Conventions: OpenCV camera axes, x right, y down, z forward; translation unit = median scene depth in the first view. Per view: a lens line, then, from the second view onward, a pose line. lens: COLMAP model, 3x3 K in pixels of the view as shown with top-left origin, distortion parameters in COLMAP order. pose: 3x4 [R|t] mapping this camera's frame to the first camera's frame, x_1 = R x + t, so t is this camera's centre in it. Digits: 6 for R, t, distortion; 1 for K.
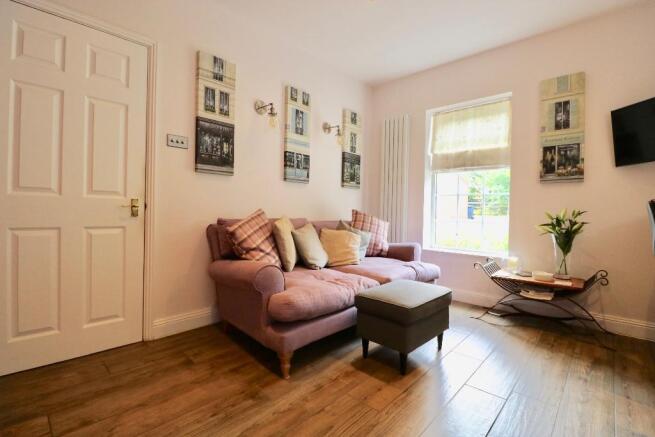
lens RADIAL K [[303.4, 0, 325.3], [0, 303.4, 214.6], [0, 0, 1]] dist [-0.018703, -0.000839]
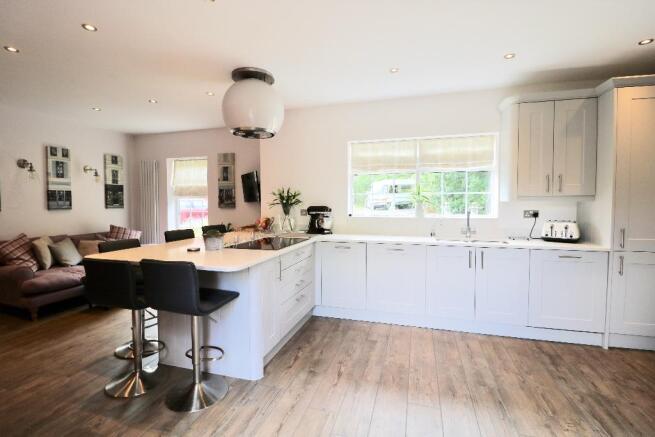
lens RADIAL K [[303.4, 0, 325.3], [0, 303.4, 214.6], [0, 0, 1]] dist [-0.018703, -0.000839]
pose [[0.890854, -0.039764, 0.452546, 0.416834], [0.023121, 0.998839, 0.042251, -0.120849], [-0.453701, -0.027176, 0.890740, -0.932072]]
